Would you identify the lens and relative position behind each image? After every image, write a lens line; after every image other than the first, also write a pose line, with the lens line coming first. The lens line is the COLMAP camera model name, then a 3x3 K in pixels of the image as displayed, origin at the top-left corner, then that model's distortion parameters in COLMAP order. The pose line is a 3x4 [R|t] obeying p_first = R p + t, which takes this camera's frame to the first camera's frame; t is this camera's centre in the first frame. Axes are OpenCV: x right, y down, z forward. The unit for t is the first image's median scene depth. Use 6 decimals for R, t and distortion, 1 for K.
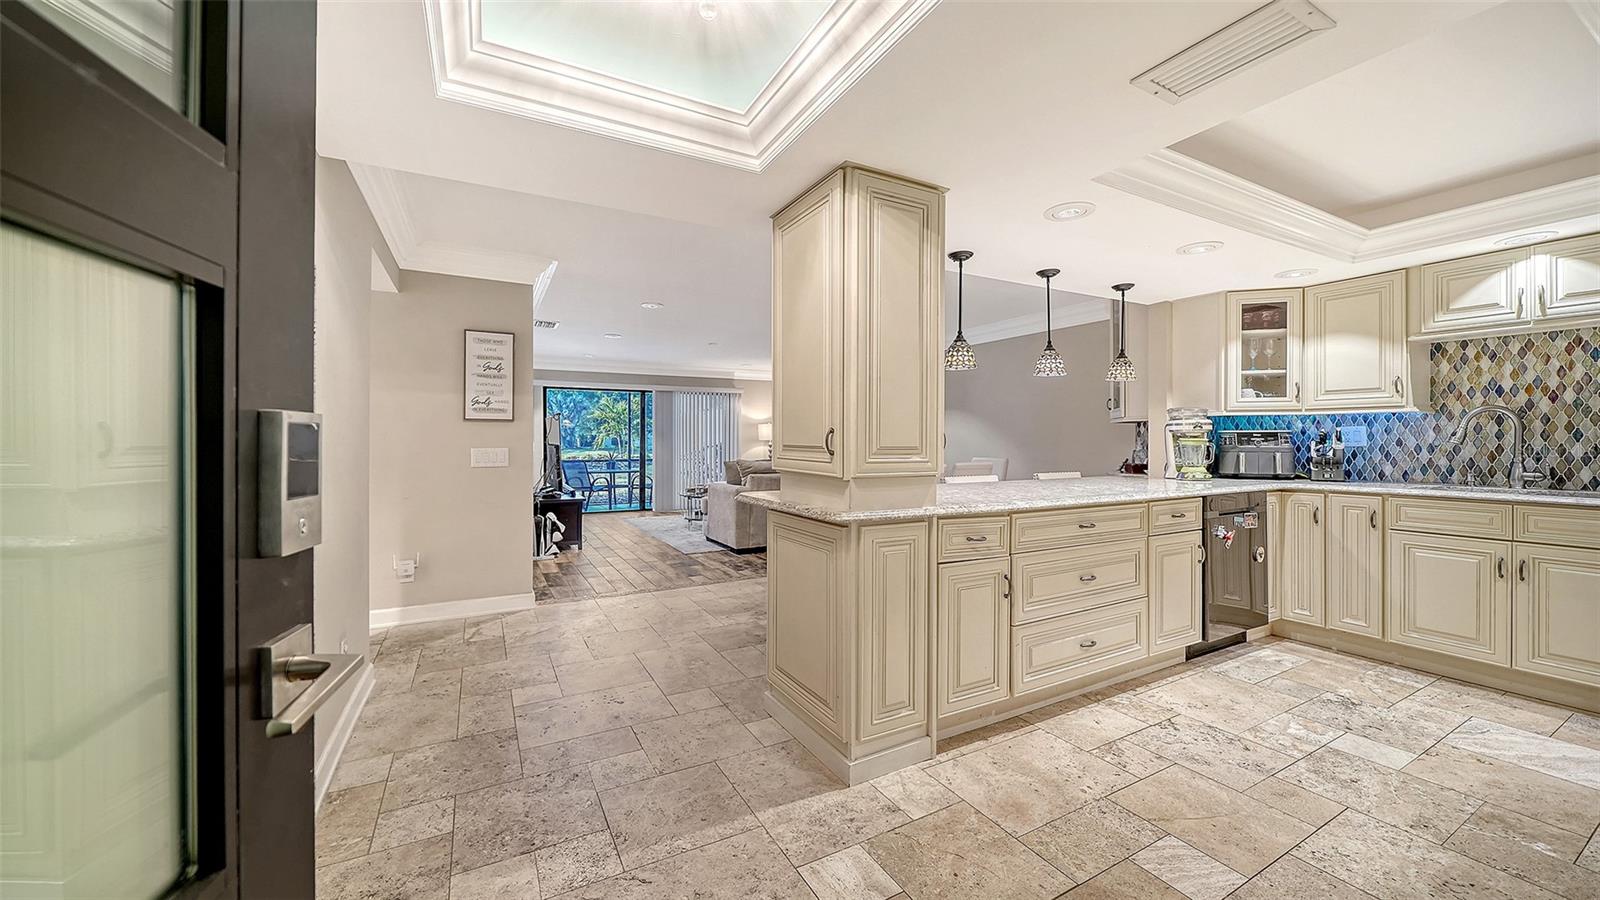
lens RADIAL K [[589.9, 0, 799.3], [0, 589.9, 447.4], [0, 0, 1]] dist [-0.006134, -0.000923]
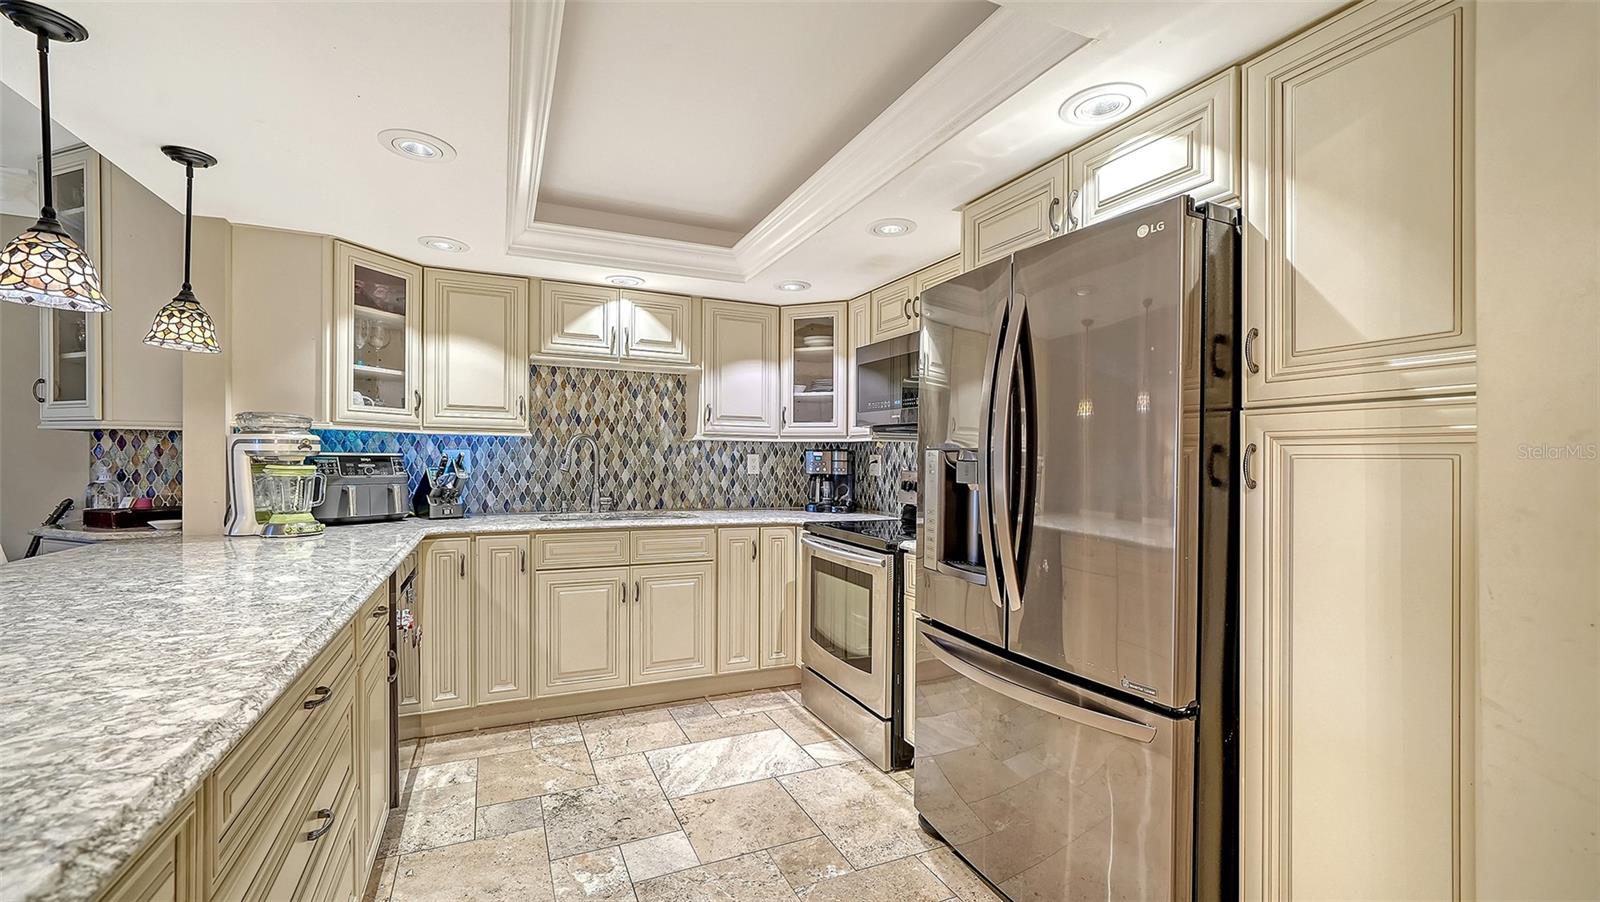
lens RADIAL K [[659.2, 0, 790.0], [0, 659.2, 459.7], [0, 0, 1]] dist [-0.004917, -0.000229]
pose [[0.077387, 0.000415, 0.997001, 0.052642], [0.000174, 1.000000, -0.000429, -0.025122], [-0.997001, 0.000207, 0.077387, 0.535025]]
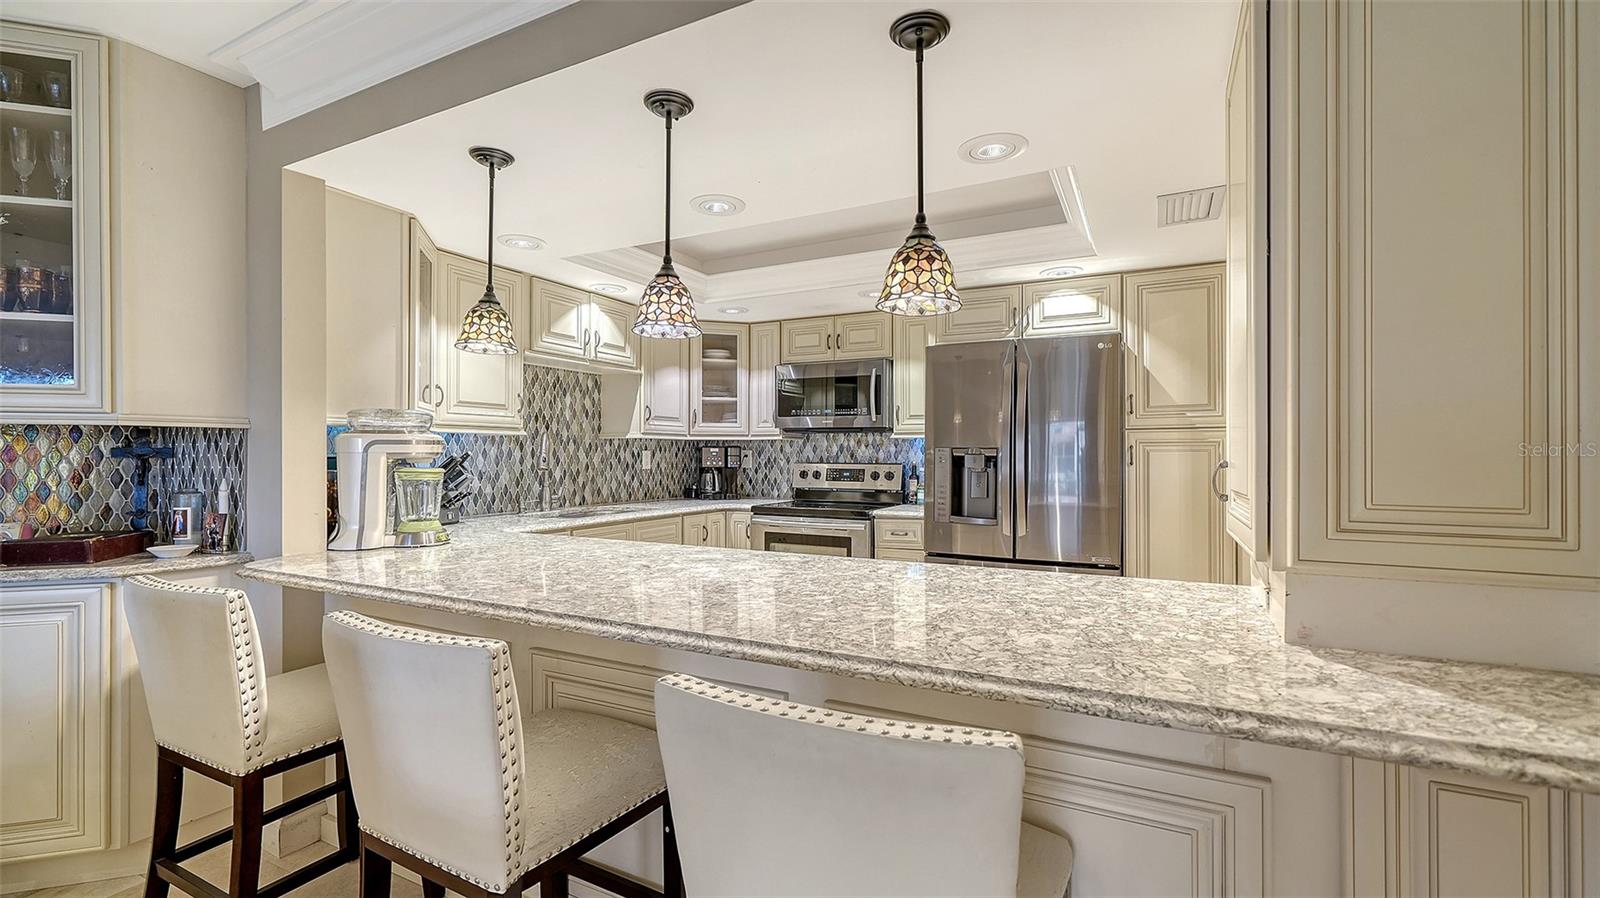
lens RADIAL K [[697.9, 0, 800.5], [0, 697.9, 447.7], [0, 0, 1]] dist [0.000952, 0.000056]
pose [[-0.562039, 0.009311, 0.827058, -0.079098], [0.011036, 0.999932, -0.003757, -0.033790], [-0.827037, 0.007016, -0.562104, 1.292564]]
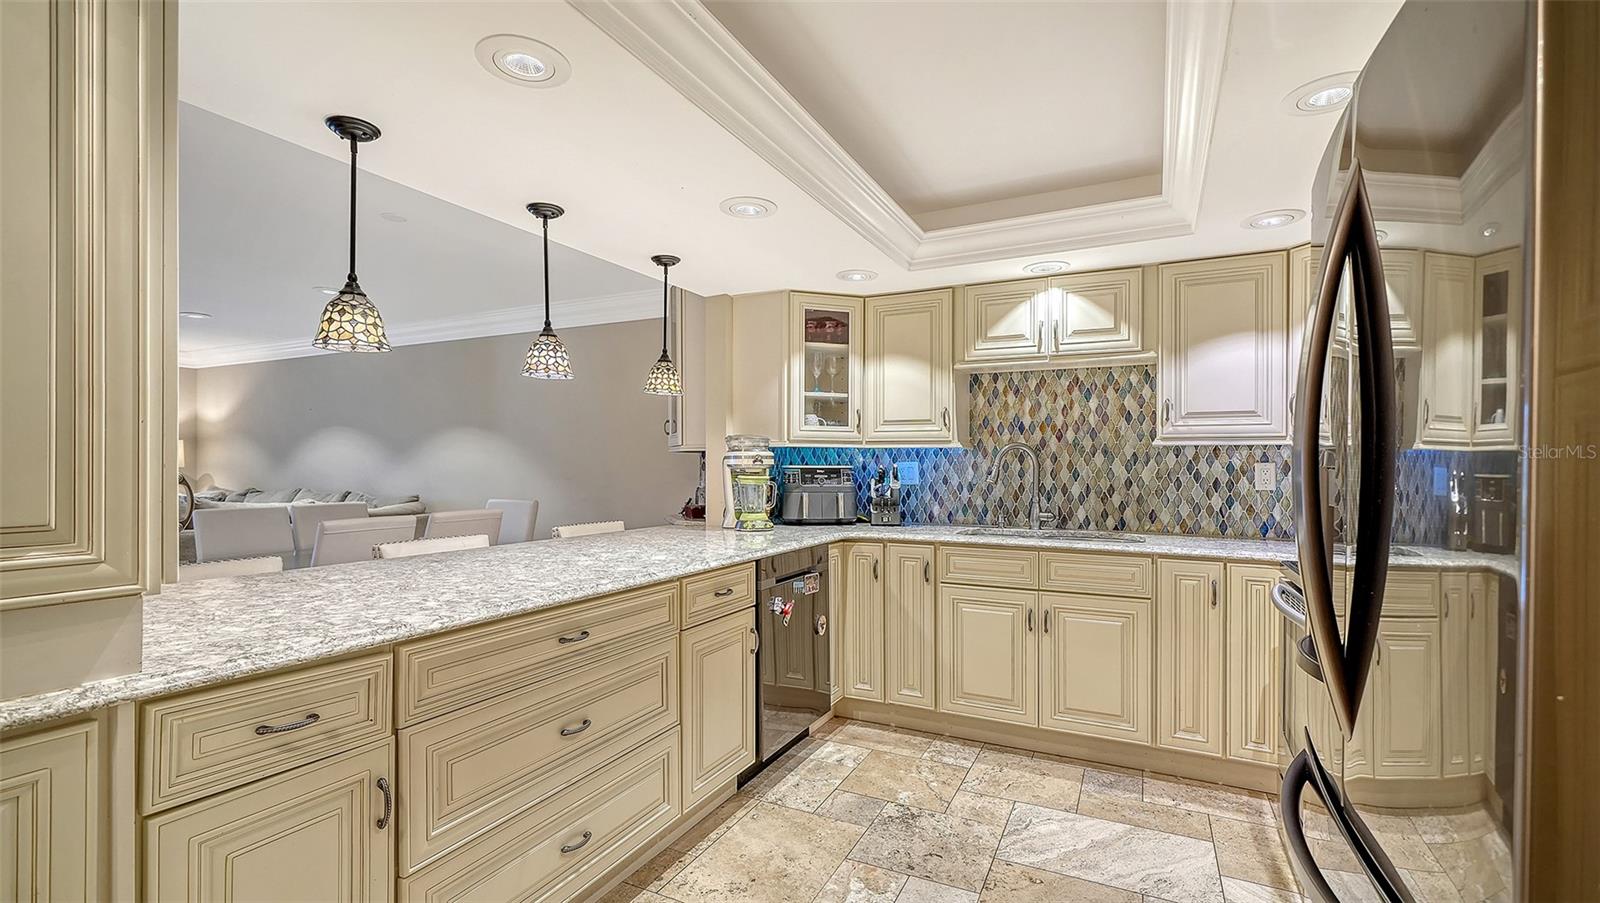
lens RADIAL K [[701.6, 0, 791.0], [0, 701.6, 473.6], [0, 0, 1]] dist [0.002265, -0.000103]
pose [[0.823205, -0.001263, 0.567743, 0.229228], [0.001076, 0.999999, 0.000664, -0.022622], [-0.567743, 0.000064, 0.823206, 0.263336]]
